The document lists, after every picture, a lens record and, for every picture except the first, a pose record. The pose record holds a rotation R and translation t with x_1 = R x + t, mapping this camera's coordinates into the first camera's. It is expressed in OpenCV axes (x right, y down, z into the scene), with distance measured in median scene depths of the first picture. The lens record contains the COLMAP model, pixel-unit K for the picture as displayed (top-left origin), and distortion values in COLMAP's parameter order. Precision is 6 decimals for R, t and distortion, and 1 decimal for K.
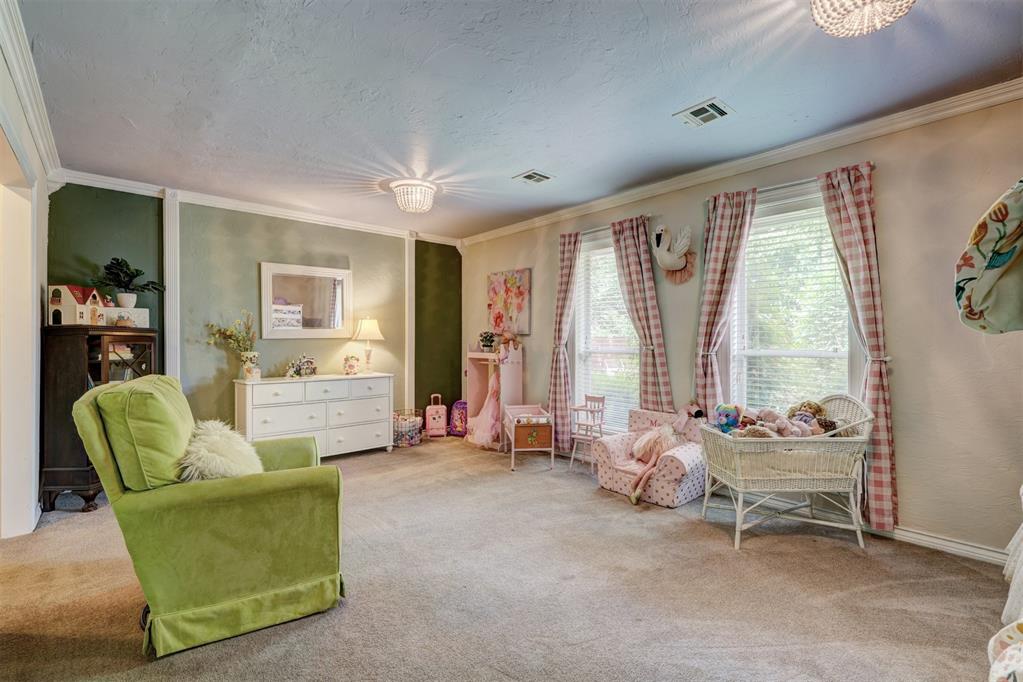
lens RADIAL K [[459.4, 0, 509.5], [0, 459.4, 341.2], [0, 0, 1]] dist [0.003131, -0.001417]
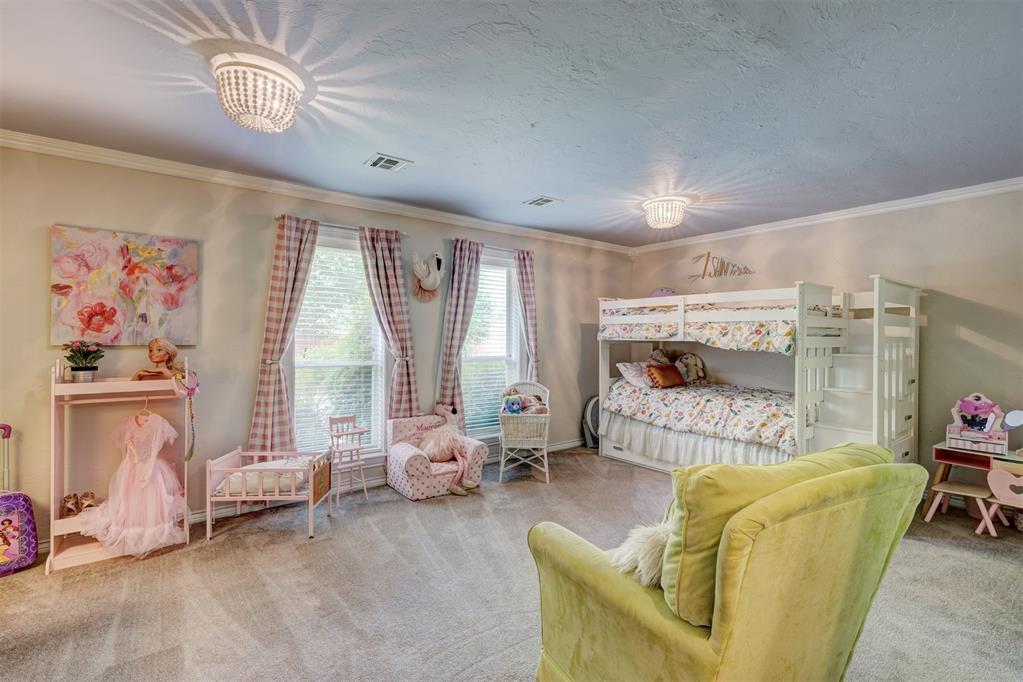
lens RADIAL K [[459.4, 0, 510.1], [0, 459.4, 339.4], [0, 0, 1]] dist [0.003131, -0.001417]
pose [[0.072952, -0.005216, 0.997322, -0.735628], [-0.004258, 0.999976, 0.005541, -0.037624], [-0.997326, -0.004651, 0.072928, 0.680447]]
